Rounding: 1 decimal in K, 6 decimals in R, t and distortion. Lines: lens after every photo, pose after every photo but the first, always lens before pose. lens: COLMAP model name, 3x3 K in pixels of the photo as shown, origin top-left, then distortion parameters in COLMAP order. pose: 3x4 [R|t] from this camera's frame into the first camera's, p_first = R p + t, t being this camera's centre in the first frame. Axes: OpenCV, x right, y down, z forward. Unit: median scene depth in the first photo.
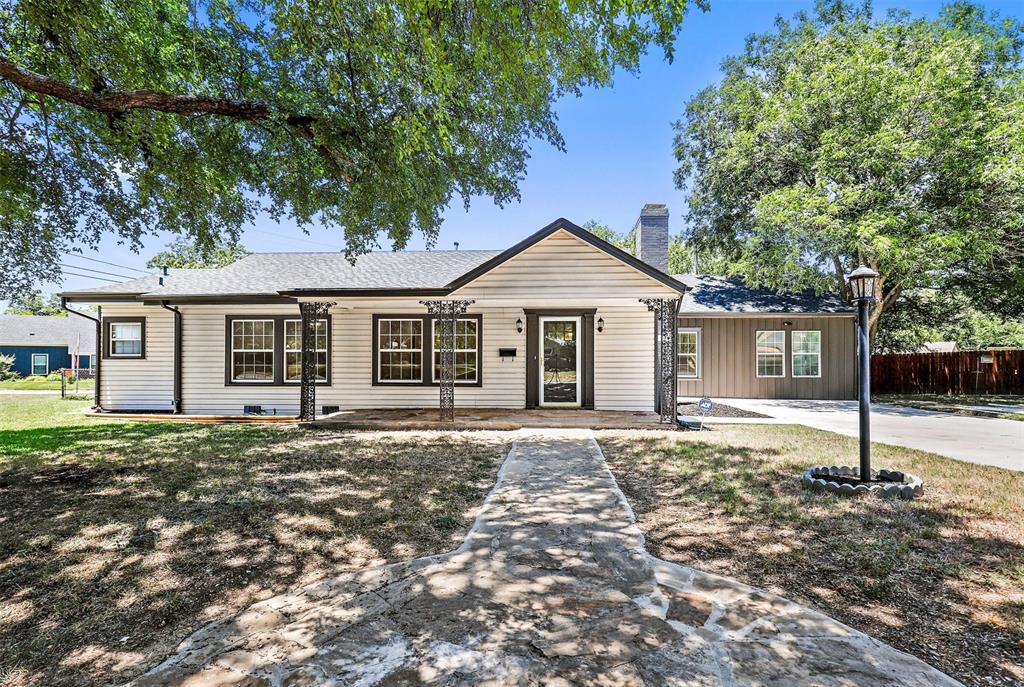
lens RADIAL K [[479.4, 0, 514.2], [0, 479.4, 354.9], [0, 0, 1]] dist [0.004253, -0.000161]
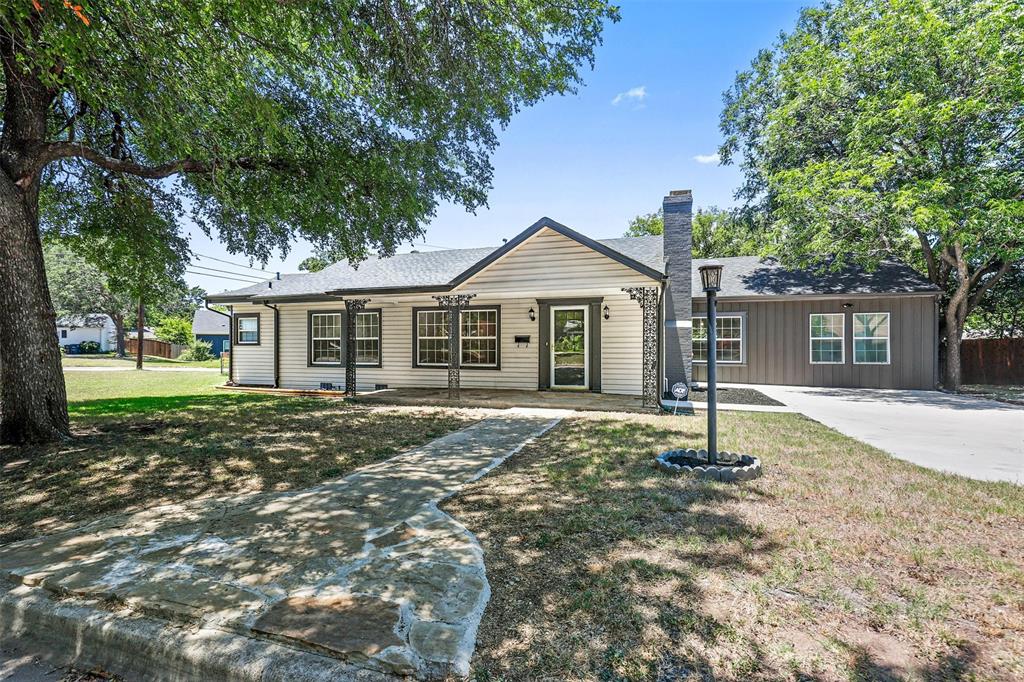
lens RADIAL K [[461.9, 0, 509.6], [0, 461.9, 343.1], [0, 0, 1]] dist [0.001192, -0.000328]
pose [[0.966354, -0.002770, -0.257201, 0.234085], [0.005004, 0.999955, 0.008035, -0.004545], [0.257167, -0.009052, 0.966324, -0.035190]]
